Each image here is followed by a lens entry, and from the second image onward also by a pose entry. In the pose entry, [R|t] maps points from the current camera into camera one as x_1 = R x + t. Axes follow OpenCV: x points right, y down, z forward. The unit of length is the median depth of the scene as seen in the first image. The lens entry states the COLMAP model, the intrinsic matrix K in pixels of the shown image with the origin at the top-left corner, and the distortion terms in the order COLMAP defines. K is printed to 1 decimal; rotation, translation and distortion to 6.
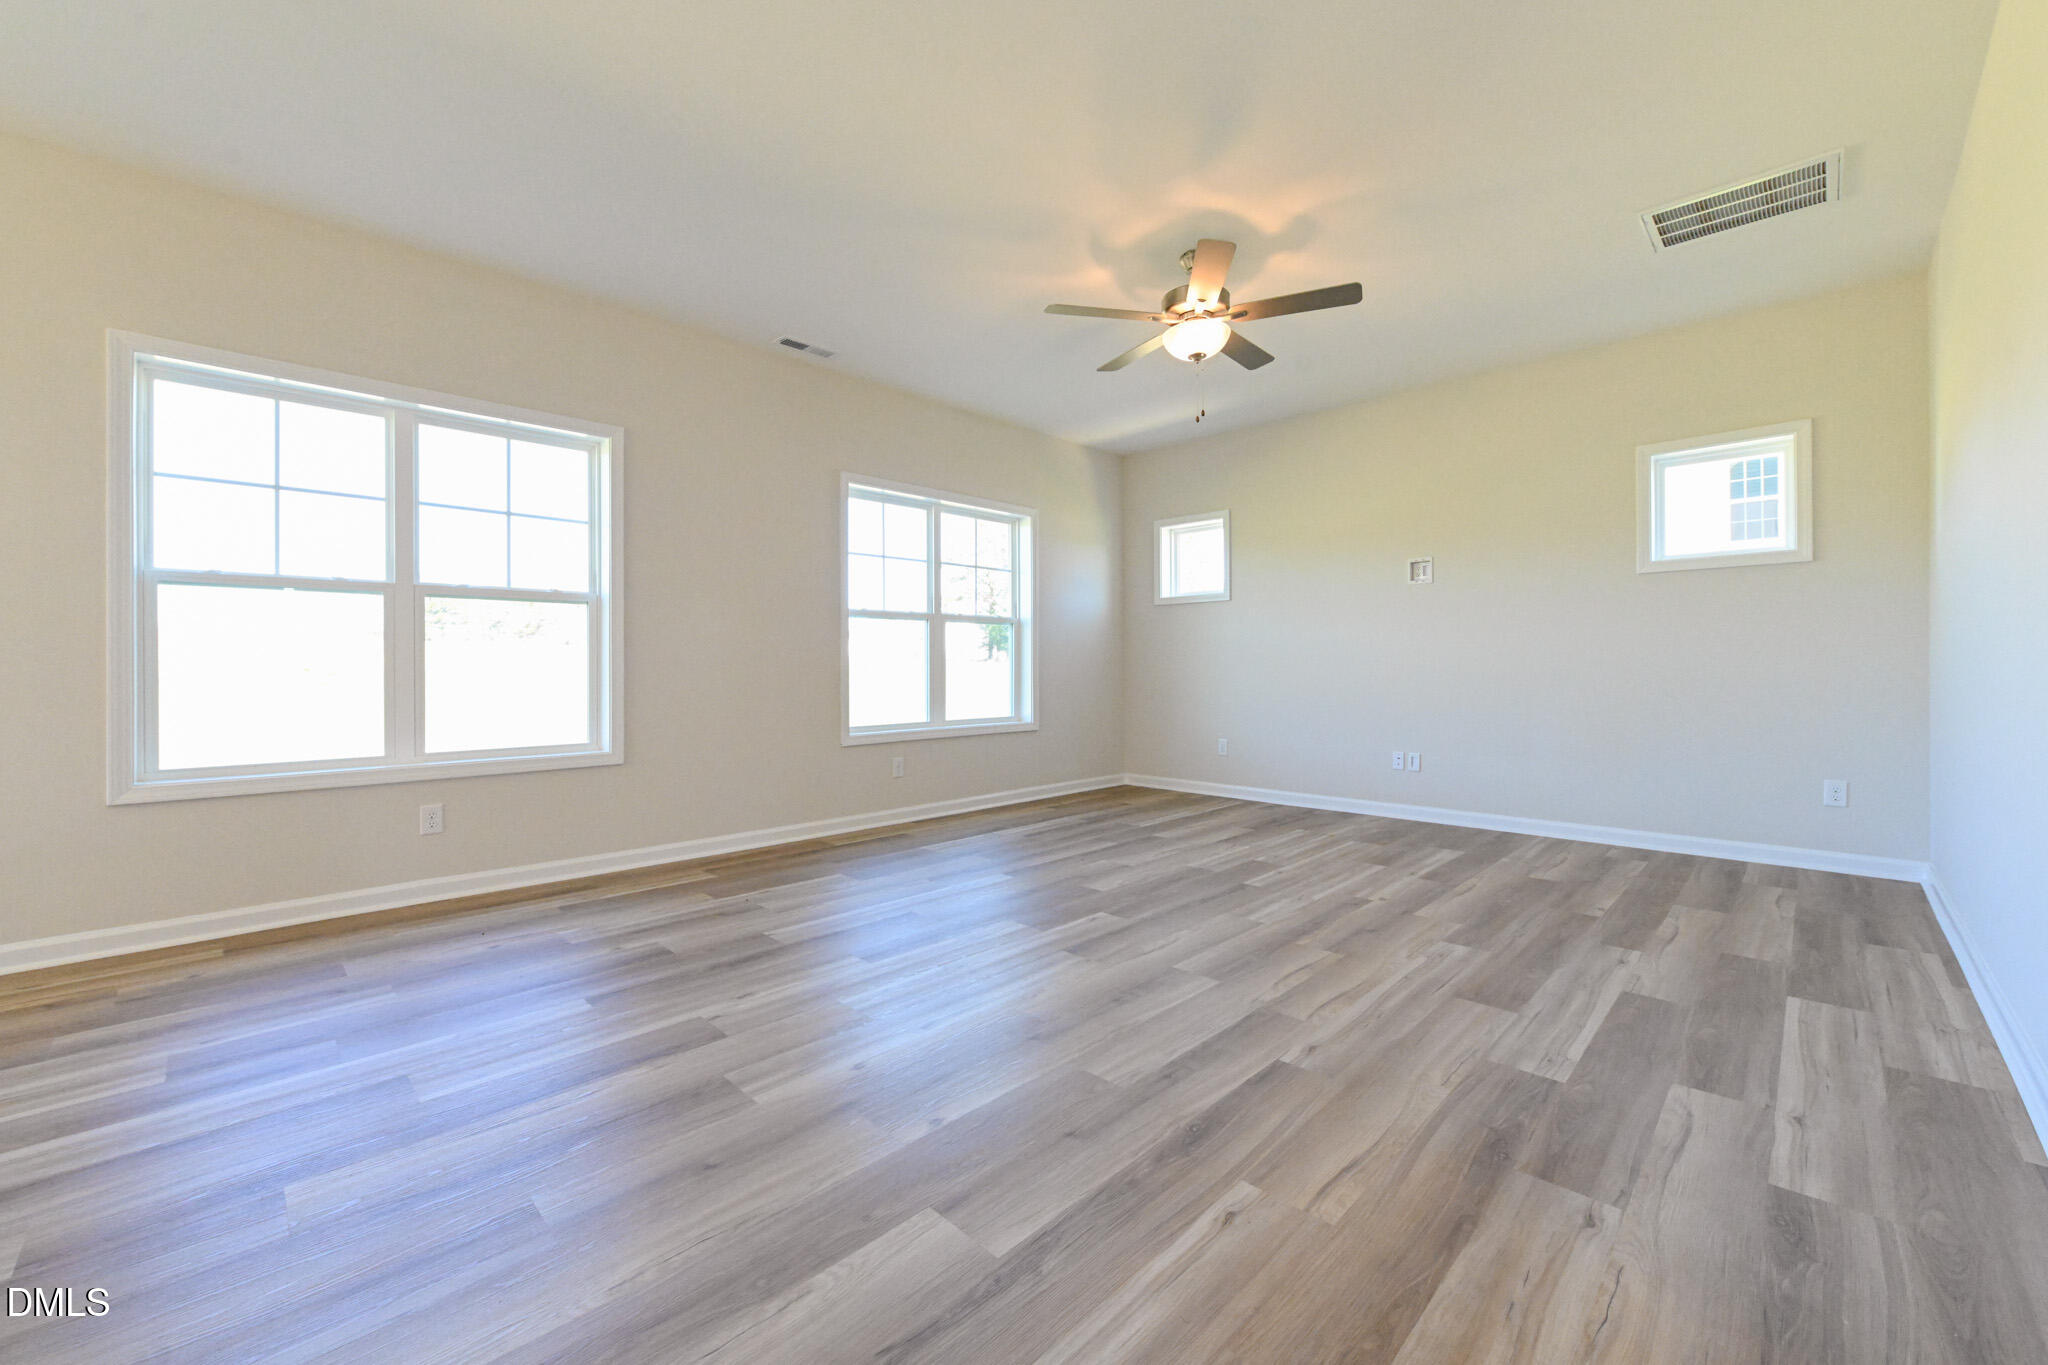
lens RADIAL K [[806.9, 0, 1034.4], [0, 806.9, 673.1], [0, 0, 1]] dist [-0.010185, -0.000376]
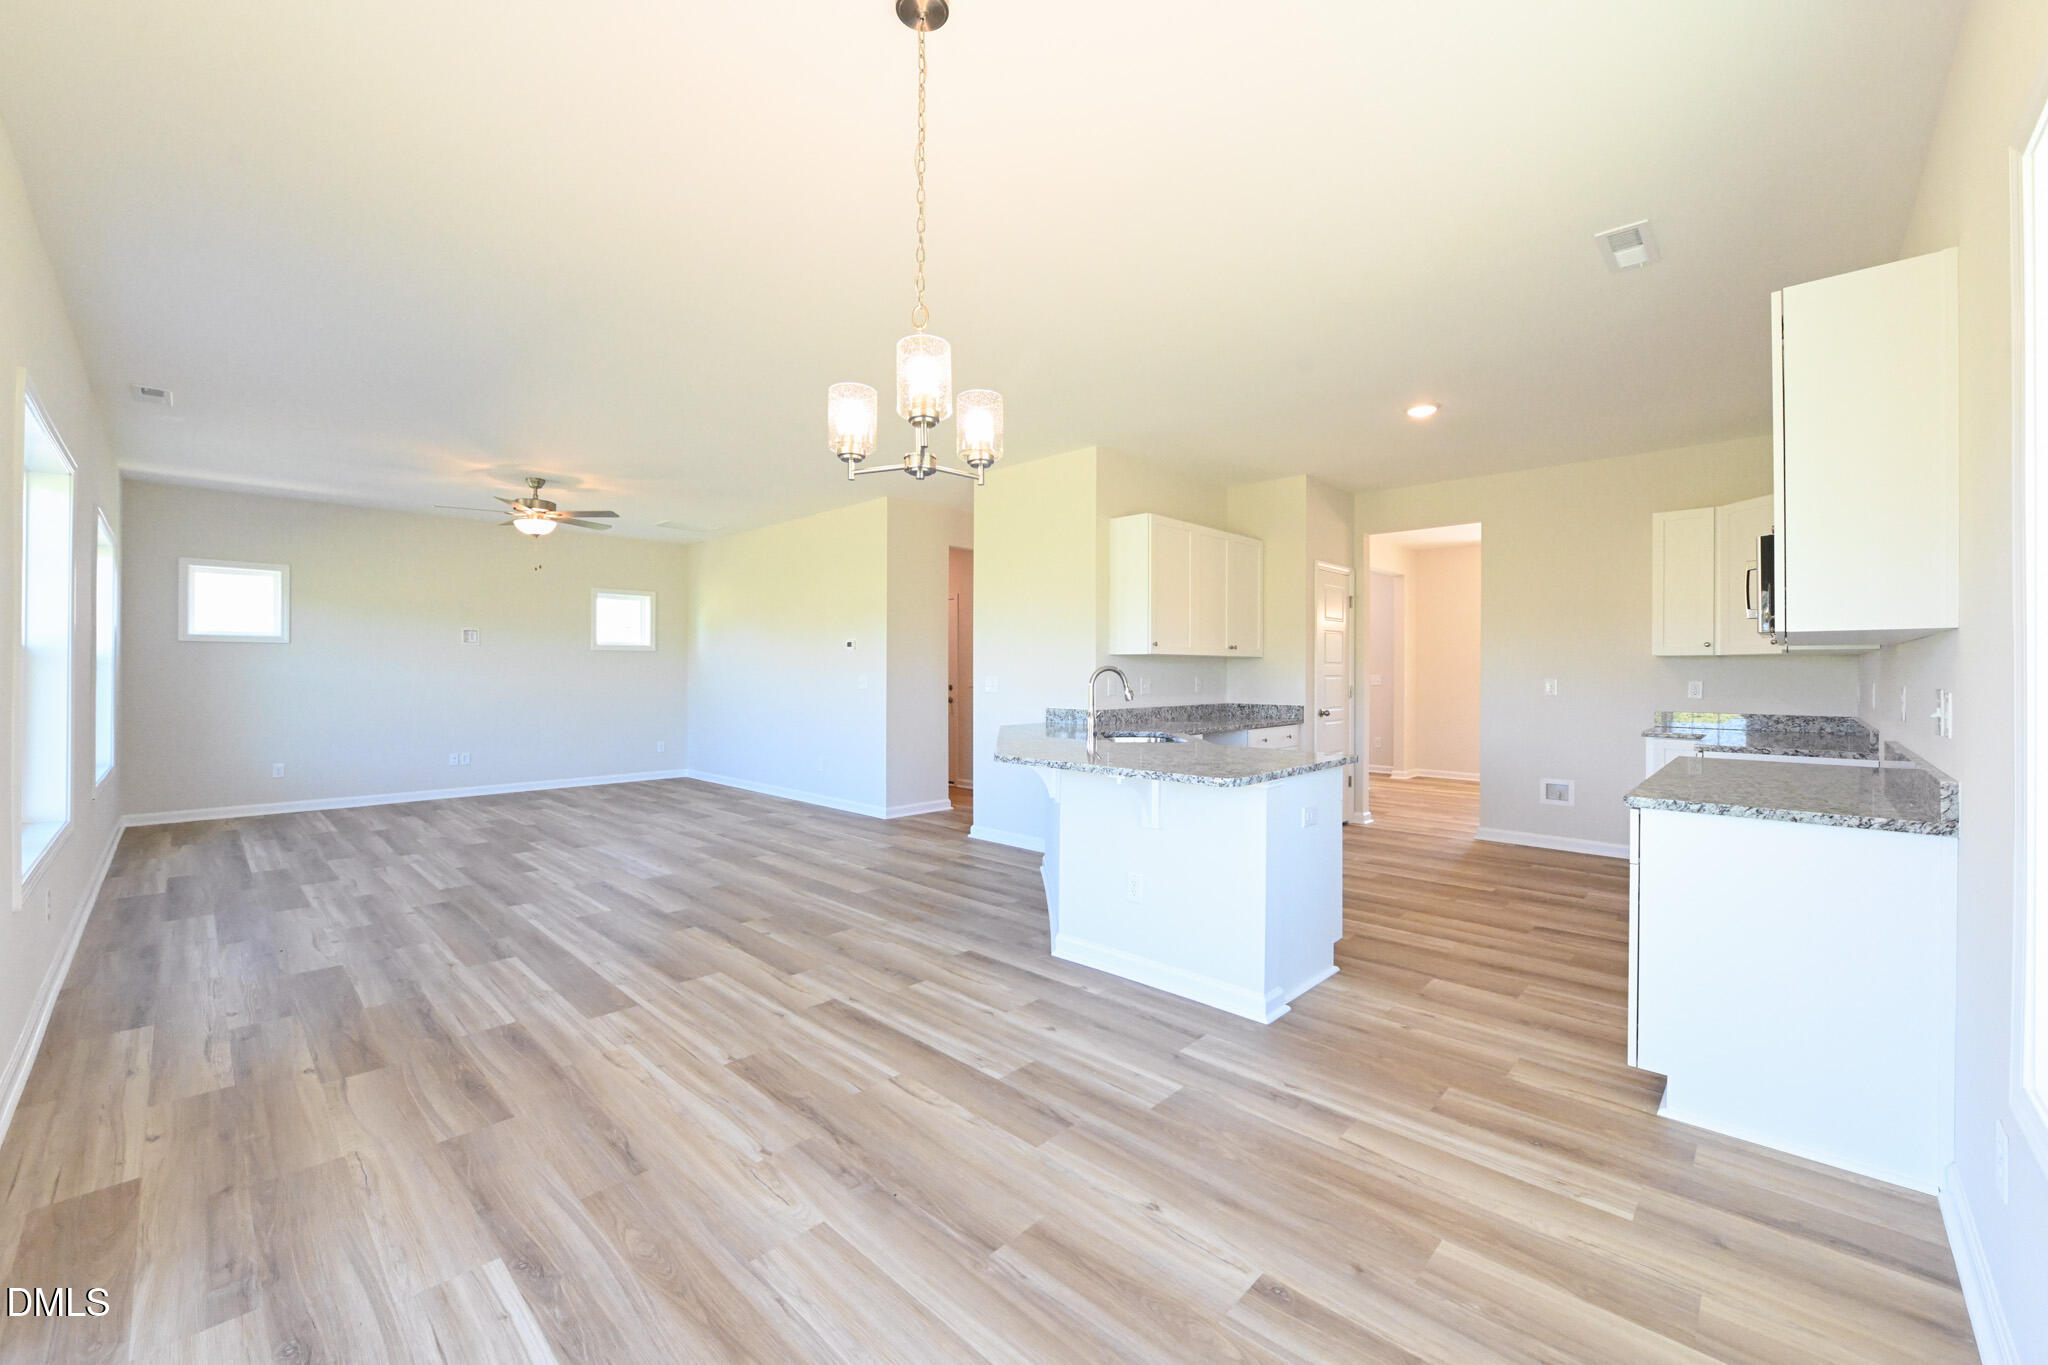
lens RADIAL K [[806.9, 0, 1016.9], [0, 806.9, 671.2], [0, 0, 1]] dist [-0.010185, -0.000376]
pose [[-0.010412, 0.003979, 0.999938, -1.642606], [0.004895, 0.999980, -0.003928, -0.071651], [-0.999934, 0.004854, -0.010432, -0.069028]]
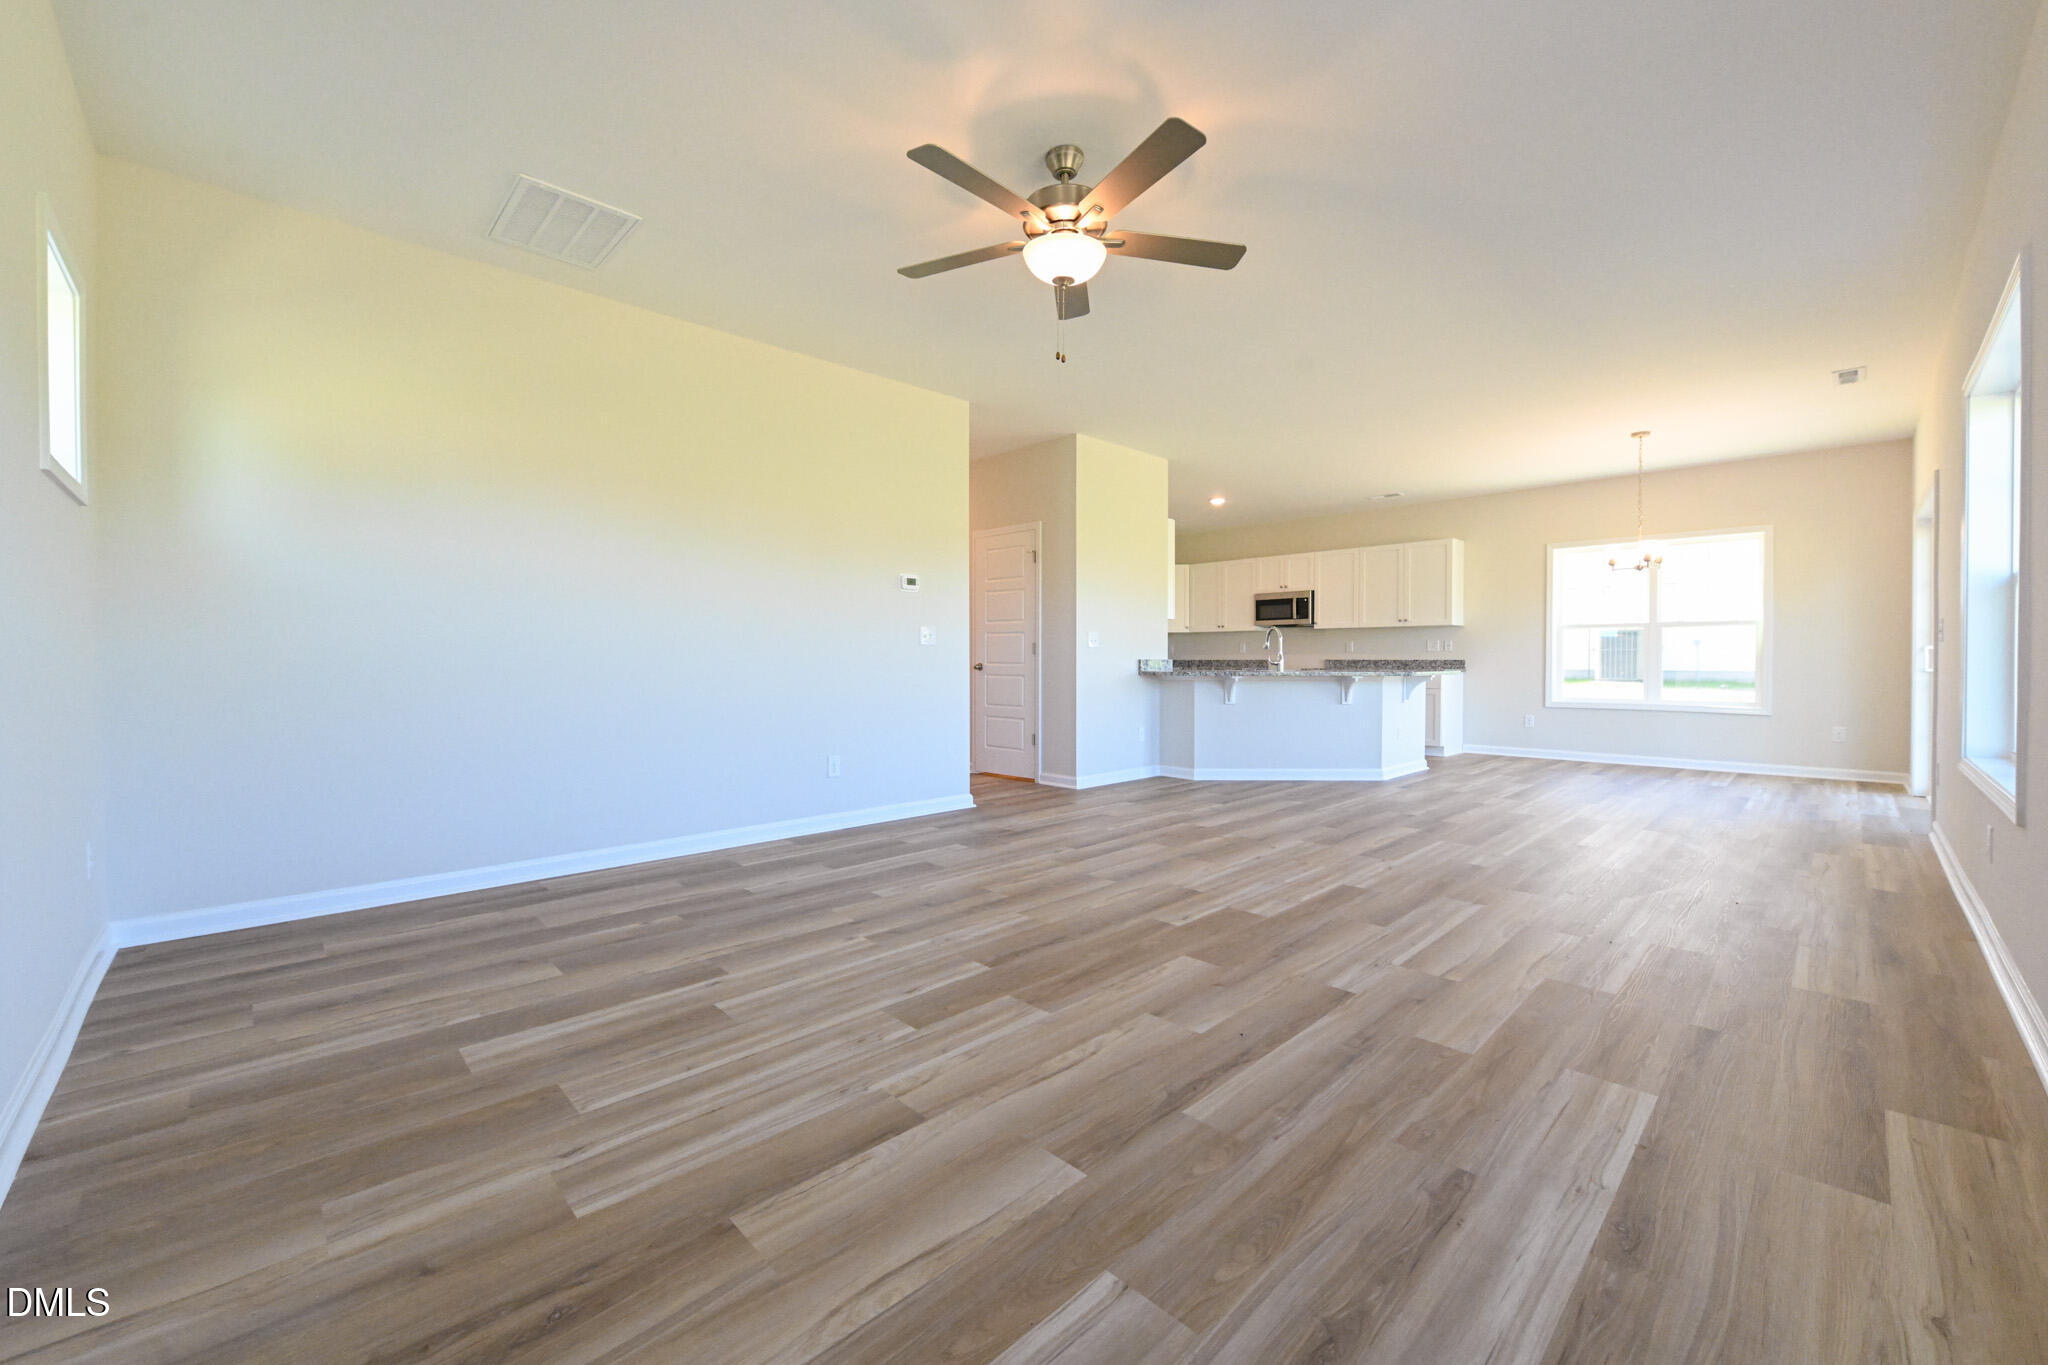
lens RADIAL K [[806.9, 0, 1033.6], [0, 806.9, 669.4], [0, 0, 1]] dist [-0.010185, -0.000376]
pose [[-0.999834, 0.003845, 0.017783, 0.222275], [0.004175, 0.999819, 0.018557, -0.016038], [-0.017708, 0.018628, -0.999670, 1.835702]]
